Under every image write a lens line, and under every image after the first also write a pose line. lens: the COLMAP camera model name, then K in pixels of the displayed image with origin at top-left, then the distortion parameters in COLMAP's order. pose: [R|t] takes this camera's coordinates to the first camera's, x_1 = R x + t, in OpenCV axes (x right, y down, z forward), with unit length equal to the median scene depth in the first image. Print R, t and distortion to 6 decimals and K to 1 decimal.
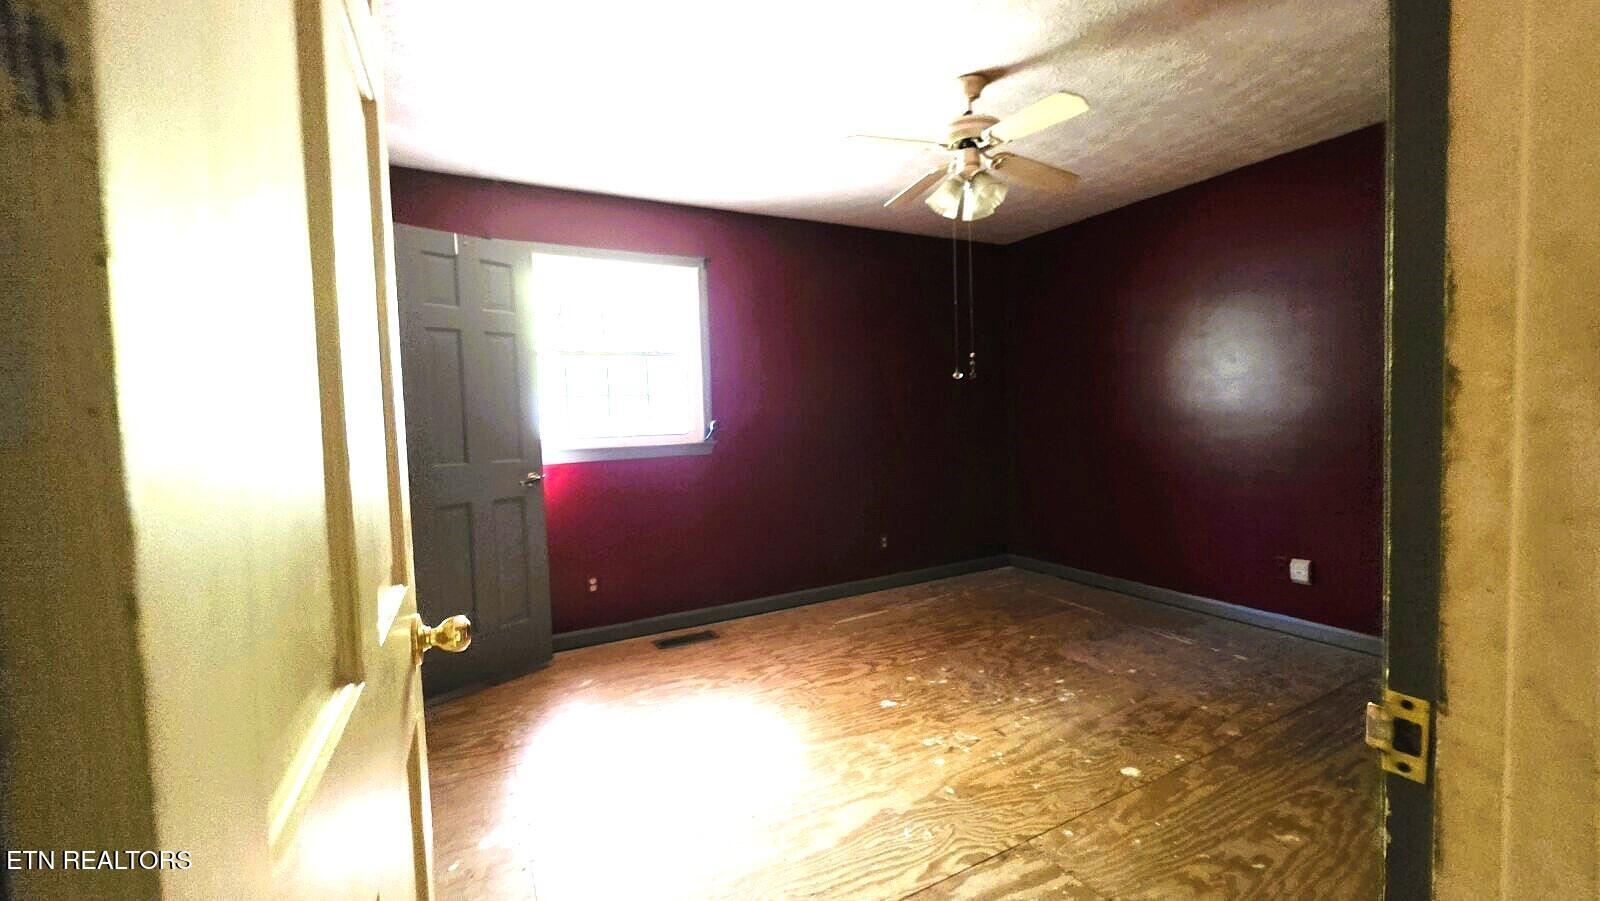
lens RADIAL K [[648.7, 0, 803.1], [0, 648.7, 451.3], [0, 0, 1]] dist [-0.004891, 0.000740]
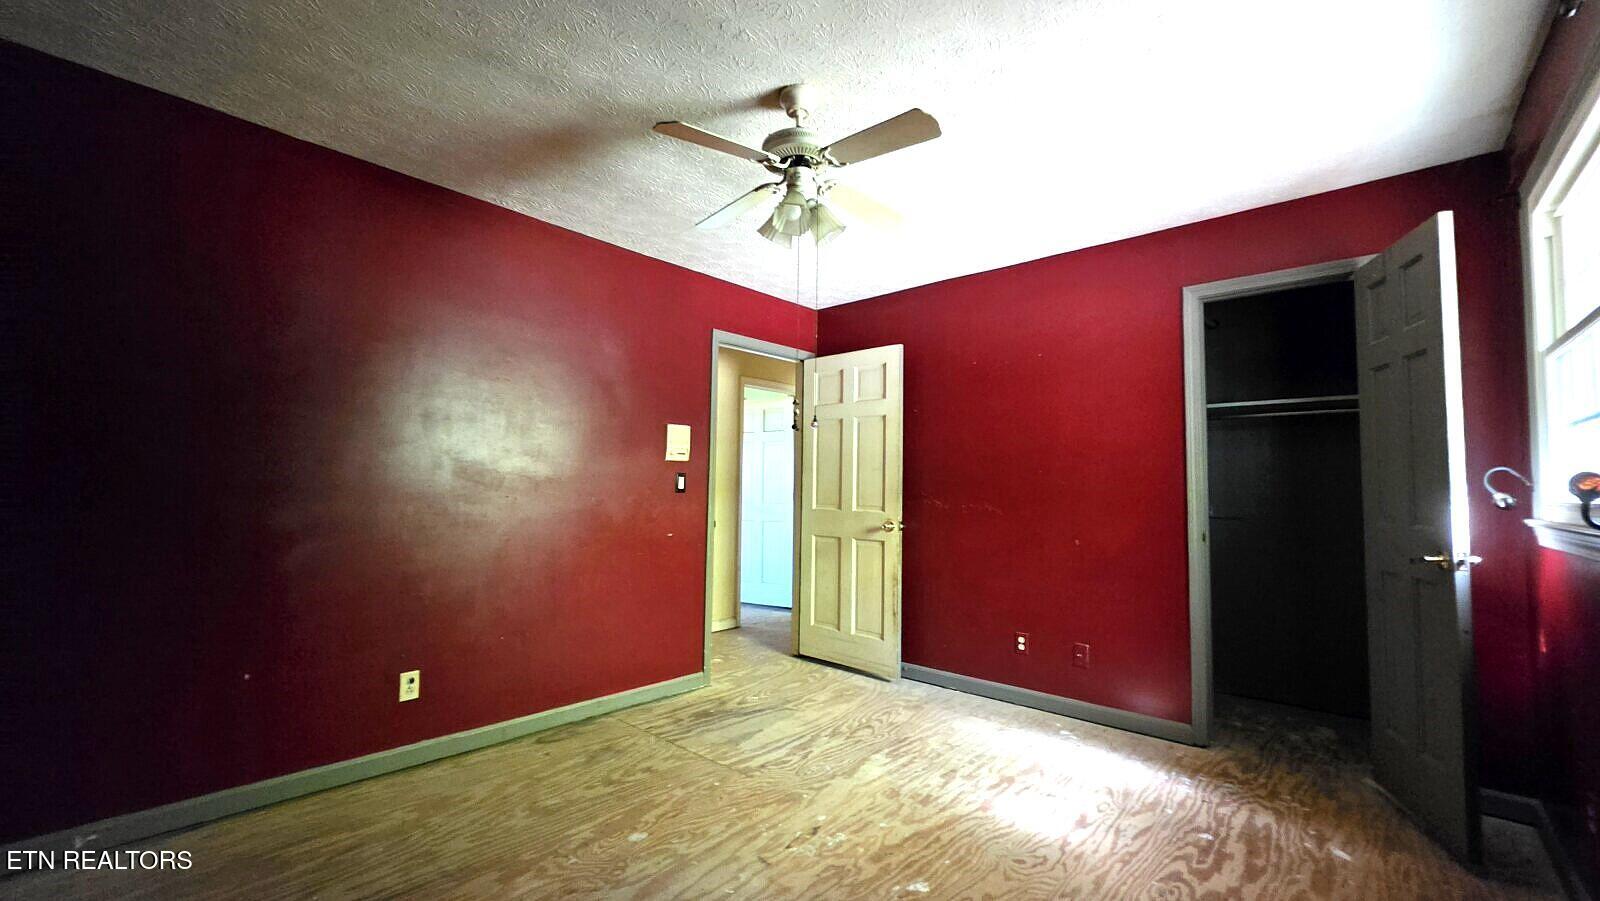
lens RADIAL K [[648.7, 0, 803.1], [0, 648.7, 451.3], [0, 0, 1]] dist [-0.004891, 0.000740]
pose [[-0.939889, -0.000373, -0.341481, 0.592975], [-0.001194, 0.999997, 0.002195, -0.094266], [0.341479, 0.002471, -0.939886, 1.969154]]
